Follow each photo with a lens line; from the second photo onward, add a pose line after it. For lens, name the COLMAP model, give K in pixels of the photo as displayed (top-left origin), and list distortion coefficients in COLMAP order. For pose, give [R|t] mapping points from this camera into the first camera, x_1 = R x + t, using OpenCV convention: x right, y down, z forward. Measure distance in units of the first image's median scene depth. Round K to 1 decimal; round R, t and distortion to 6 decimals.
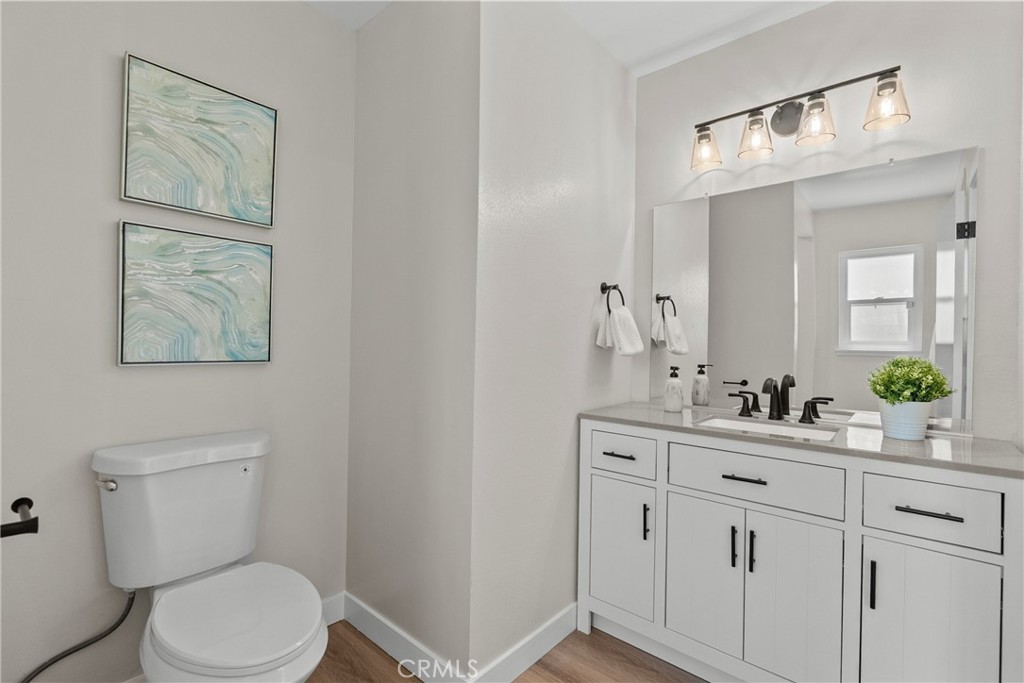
lens RADIAL K [[465.3, 0, 511.2], [0, 465.3, 344.3], [0, 0, 1]] dist [-0.003609, 0.001653]
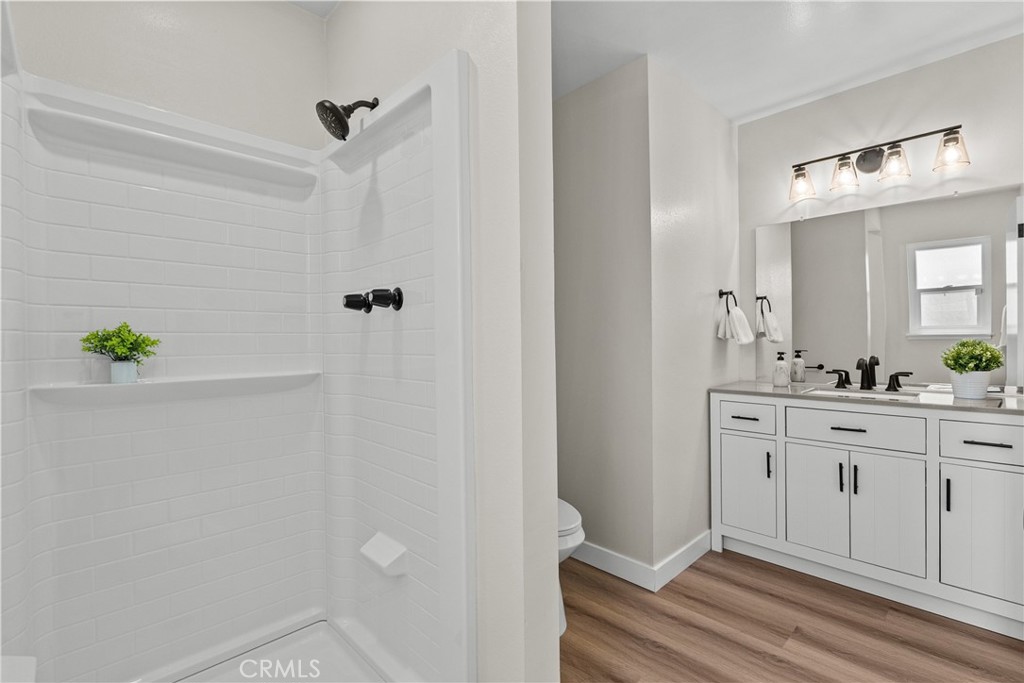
lens RADIAL K [[465.9, 0, 508.9], [0, 465.9, 343.6], [0, 0, 1]] dist [-0.003647, 0.001295]
pose [[0.995647, -0.029401, -0.088445, -0.316485], [0.030240, 0.999509, 0.008155, -0.010386], [0.088162, -0.010794, 0.996048, -0.399367]]
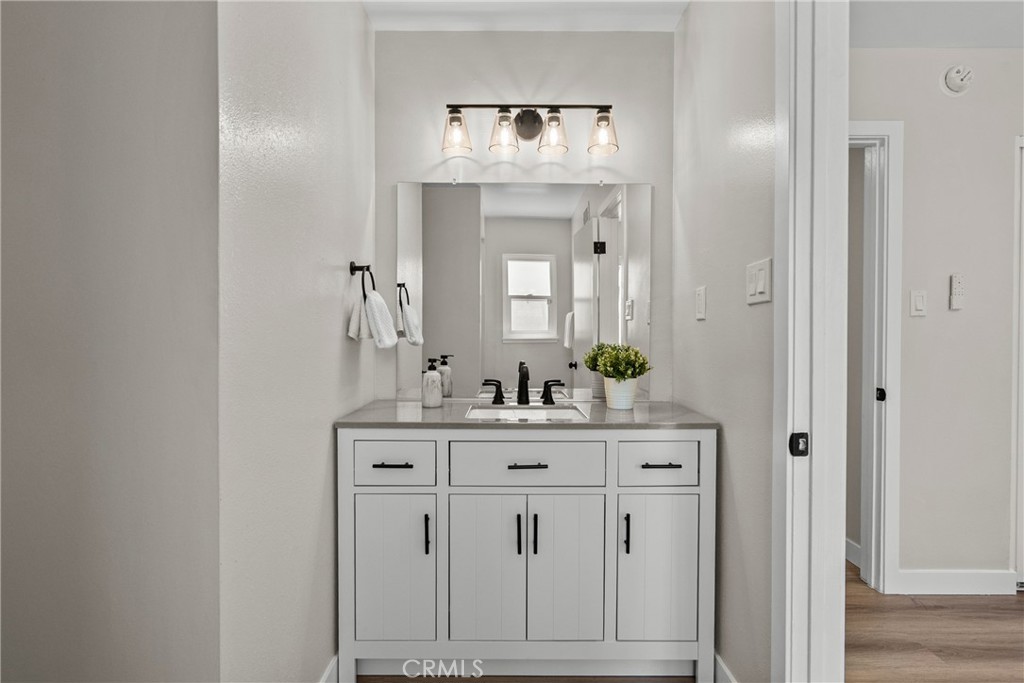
lens RADIAL K [[465.9, 0, 508.9], [0, 465.9, 343.6], [0, 0, 1]] dist [-0.003647, 0.001295]
pose [[0.752789, -0.024452, 0.657807, -0.159286], [0.010658, 0.999632, 0.024962, -0.004398], [-0.658175, -0.011780, 0.752772, 0.208814]]
